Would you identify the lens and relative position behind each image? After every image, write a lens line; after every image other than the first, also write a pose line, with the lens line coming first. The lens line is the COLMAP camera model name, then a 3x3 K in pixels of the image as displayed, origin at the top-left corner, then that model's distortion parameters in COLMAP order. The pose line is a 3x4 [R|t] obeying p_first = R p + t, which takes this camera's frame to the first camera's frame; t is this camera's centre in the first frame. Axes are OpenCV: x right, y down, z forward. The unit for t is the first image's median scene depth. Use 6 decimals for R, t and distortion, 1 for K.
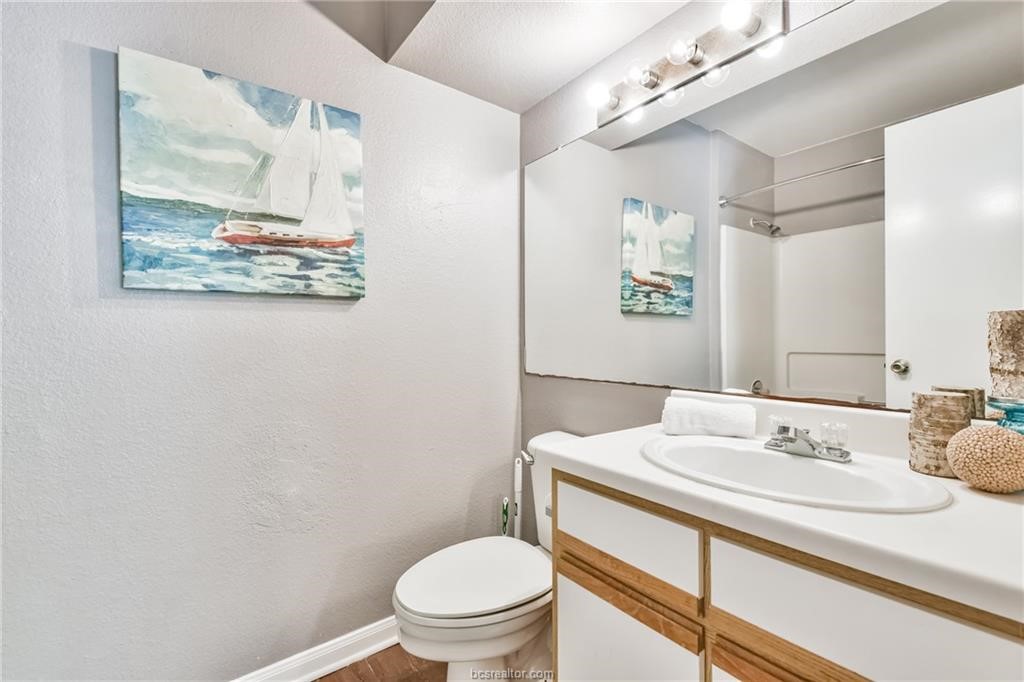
lens RADIAL K [[444.7, 0, 518.5], [0, 444.7, 339.1], [0, 0, 1]] dist [0.021879, -0.007099]
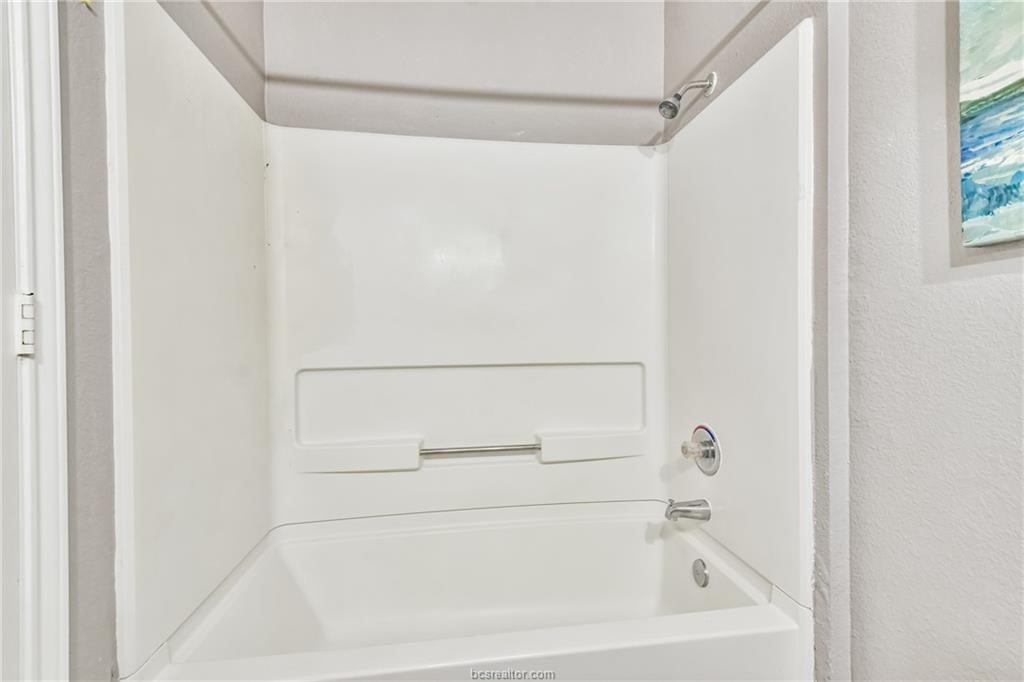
lens RADIAL K [[444.7, 0, 513.1], [0, 444.7, 340.5], [0, 0, 1]] dist [0.021879, -0.007099]
pose [[-0.492604, 0.015759, -0.870111, 0.035464], [0.011044, 0.999869, 0.011857, 0.008341], [0.870183, -0.003768, -0.492714, 0.739349]]
